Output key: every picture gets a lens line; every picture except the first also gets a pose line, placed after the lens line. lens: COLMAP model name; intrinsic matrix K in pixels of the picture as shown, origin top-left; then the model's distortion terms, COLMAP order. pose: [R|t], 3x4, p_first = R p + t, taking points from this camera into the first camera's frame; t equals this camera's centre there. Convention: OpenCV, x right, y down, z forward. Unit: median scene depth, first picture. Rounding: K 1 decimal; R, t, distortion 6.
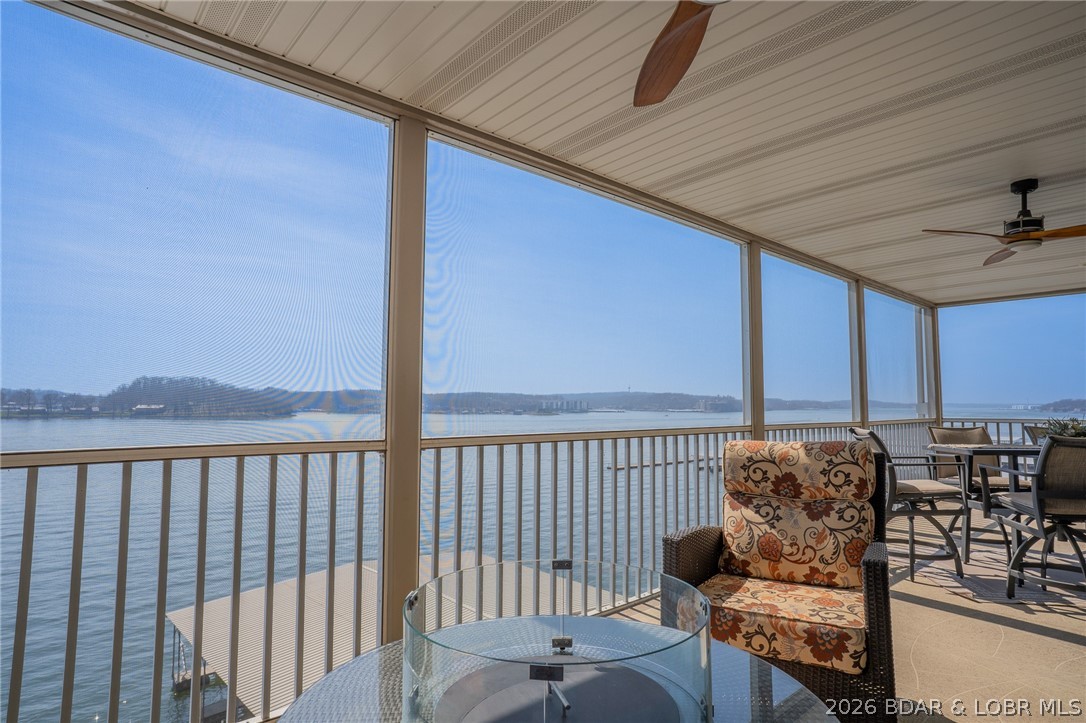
lens RADIAL K [[591.0, 0, 546.3], [0, 591.0, 363.3], [0, 0, 1]] dist [-0.037517, 0.011554]
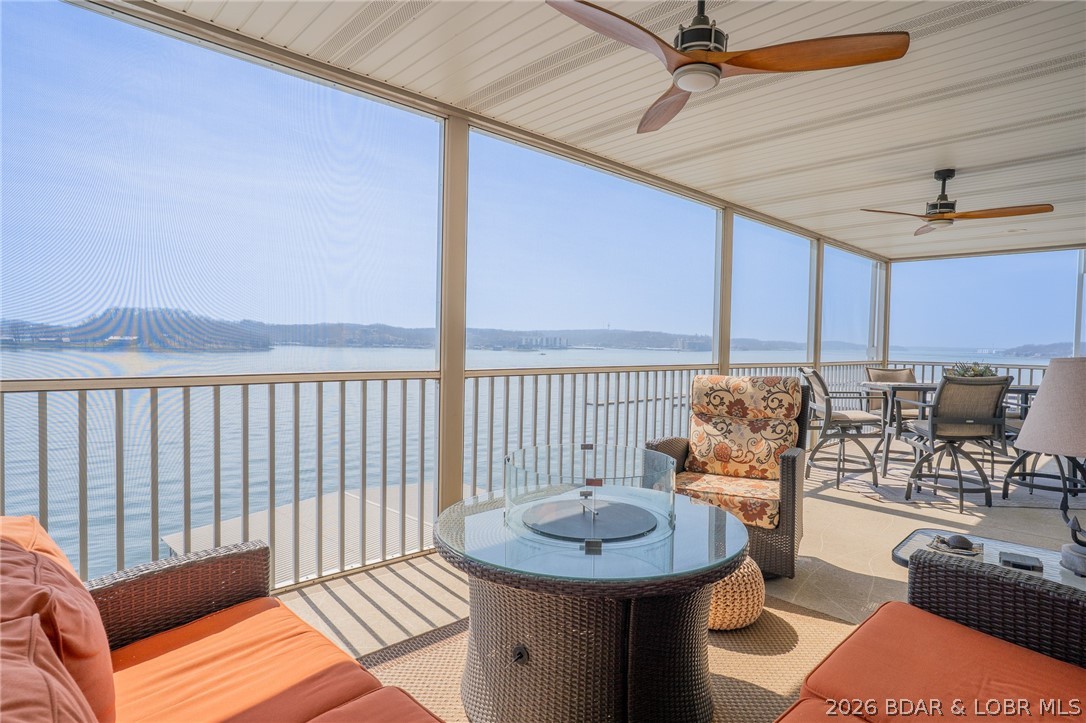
lens RADIAL K [[591.0, 0, 547.0], [0, 591.0, 365.1], [0, 0, 1]] dist [-0.037517, 0.011554]
pose [[0.999229, 0.013547, 0.036853, -0.056332], [-0.017532, 0.993772, 0.110047, -0.022863], [-0.035133, -0.110608, 0.993243, -0.227935]]
